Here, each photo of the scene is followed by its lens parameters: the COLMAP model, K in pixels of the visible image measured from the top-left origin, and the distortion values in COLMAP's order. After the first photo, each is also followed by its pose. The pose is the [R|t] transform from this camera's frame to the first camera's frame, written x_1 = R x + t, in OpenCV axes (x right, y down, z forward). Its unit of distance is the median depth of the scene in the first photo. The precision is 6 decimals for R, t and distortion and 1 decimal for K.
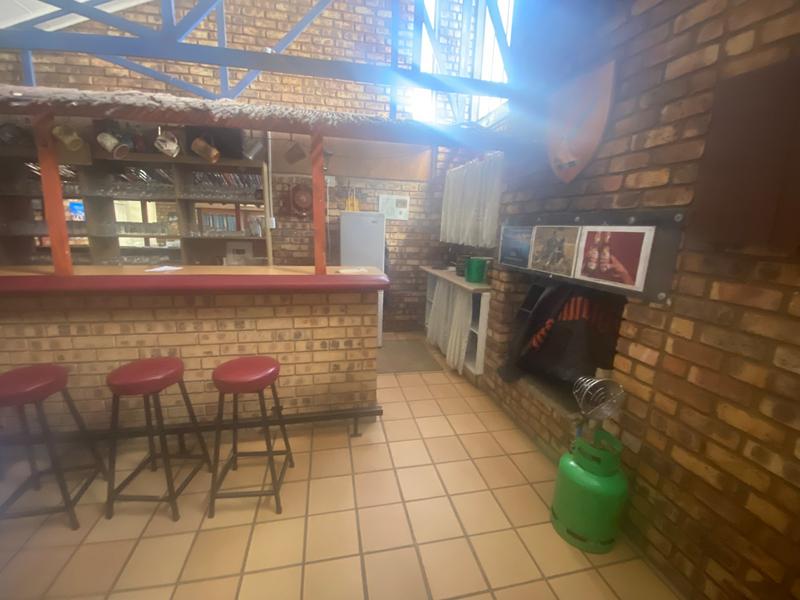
lens RADIAL K [[325.4, 0, 397.6], [0, 325.4, 300.4], [0, 0, 1]] dist [0.030654, -0.027776]
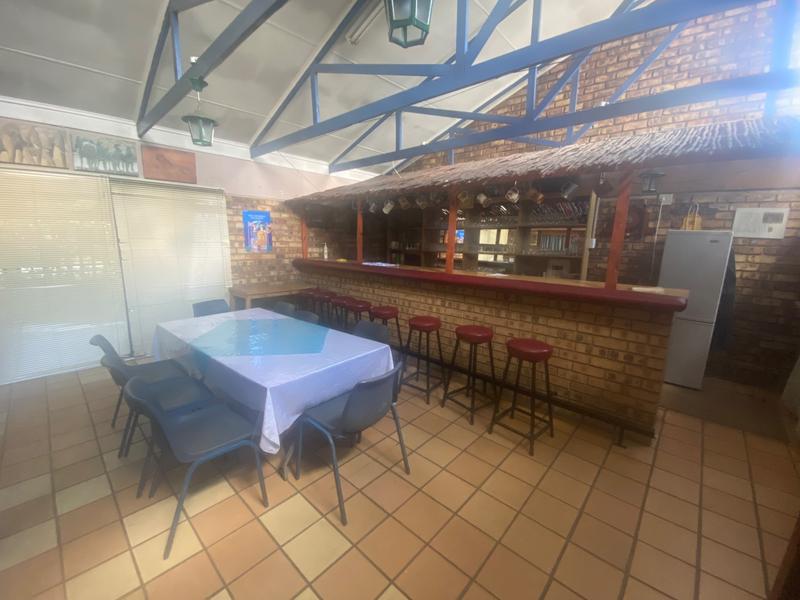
lens RADIAL K [[325.4, 0, 397.6], [0, 325.4, 300.4], [0, 0, 1]] dist [0.030654, -0.027776]
pose [[0.584995, 0.133134, -0.800035, 0.234138], [-0.177495, 0.983538, 0.033884, 0.047603], [0.791376, 0.122180, 0.598996, -0.245304]]
